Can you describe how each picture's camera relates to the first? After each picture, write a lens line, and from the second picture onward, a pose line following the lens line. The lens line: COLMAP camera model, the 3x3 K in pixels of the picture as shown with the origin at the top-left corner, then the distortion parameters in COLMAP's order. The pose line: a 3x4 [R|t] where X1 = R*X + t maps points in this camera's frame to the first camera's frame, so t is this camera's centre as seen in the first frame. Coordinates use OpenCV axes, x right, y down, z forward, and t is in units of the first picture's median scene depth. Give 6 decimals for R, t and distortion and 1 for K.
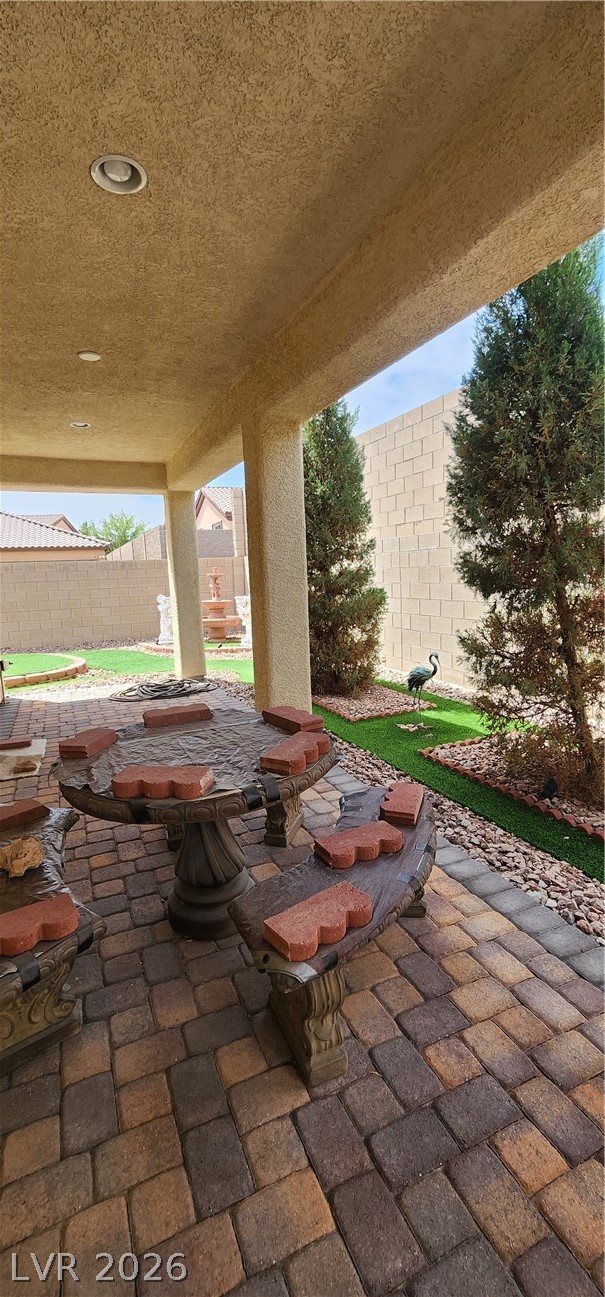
lens RADIAL K [[528.1, 0, 296.2], [0, 528.1, 648.2], [0, 0, 1]] dist [0.002454, -0.000315]
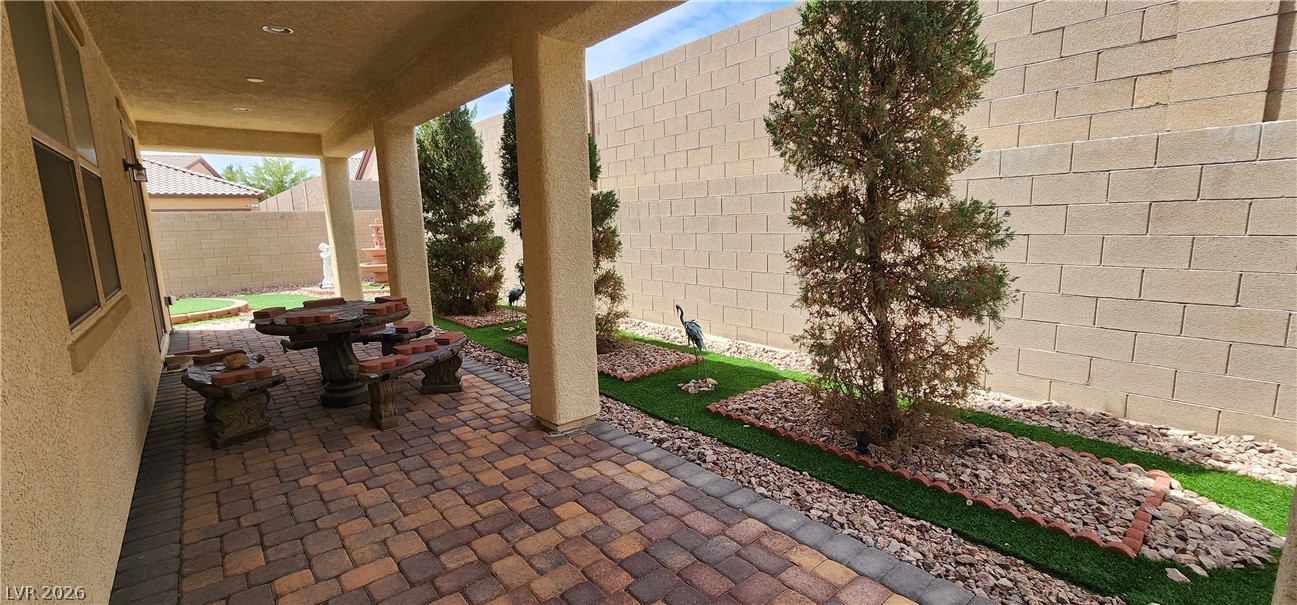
lens RADIAL K [[528.1, 0, 642.7], [0, 528.1, 303.5], [0, 0, 1]] dist [0.002454, -0.000315]
pose [[0.960427, -0.032701, 0.276605, 0.132337], [0.031225, 0.999465, 0.009741, 0.060136], [-0.276775, -0.000719, 0.960934, -0.428795]]
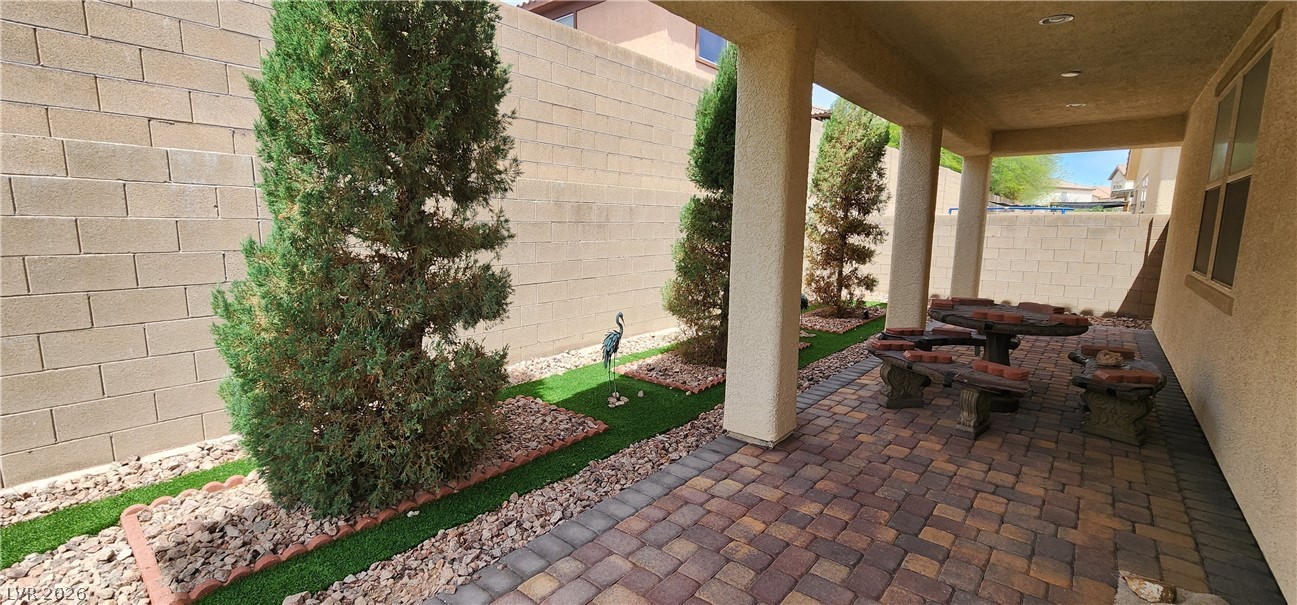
lens RADIAL K [[528.1, 0, 647.5], [0, 528.1, 301.4], [0, 0, 1]] dist [0.002454, -0.000315]
pose [[-0.429833, -0.102927, 0.897023, -0.482825], [0.132051, 0.975633, 0.175223, -0.134561], [-0.893200, 0.193769, -0.405767, 1.044103]]
